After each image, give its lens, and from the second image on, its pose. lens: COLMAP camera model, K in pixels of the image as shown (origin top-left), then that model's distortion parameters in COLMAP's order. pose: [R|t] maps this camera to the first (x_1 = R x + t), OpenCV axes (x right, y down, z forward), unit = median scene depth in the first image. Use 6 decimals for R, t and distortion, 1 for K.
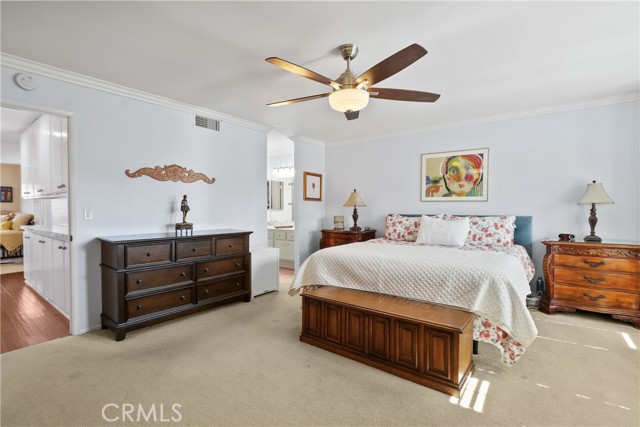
lens RADIAL K [[299.7, 0, 319.7], [0, 299.7, 211.5], [0, 0, 1]] dist [0.000749, 0.000225]
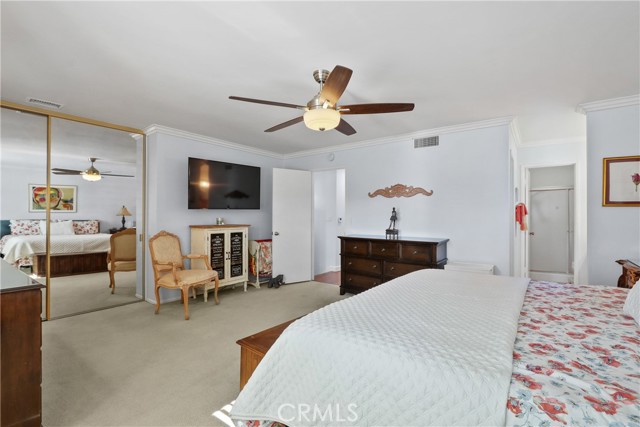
lens RADIAL K [[299.7, 0, 320.2], [0, 299.7, 214.7], [0, 0, 1]] dist [0.000749, 0.000225]
pose [[0.006121, -0.000237, -0.999981, 0.805165], [-0.014742, 0.999891, -0.000327, -0.018678], [0.999873, 0.014744, 0.006117, 0.652135]]
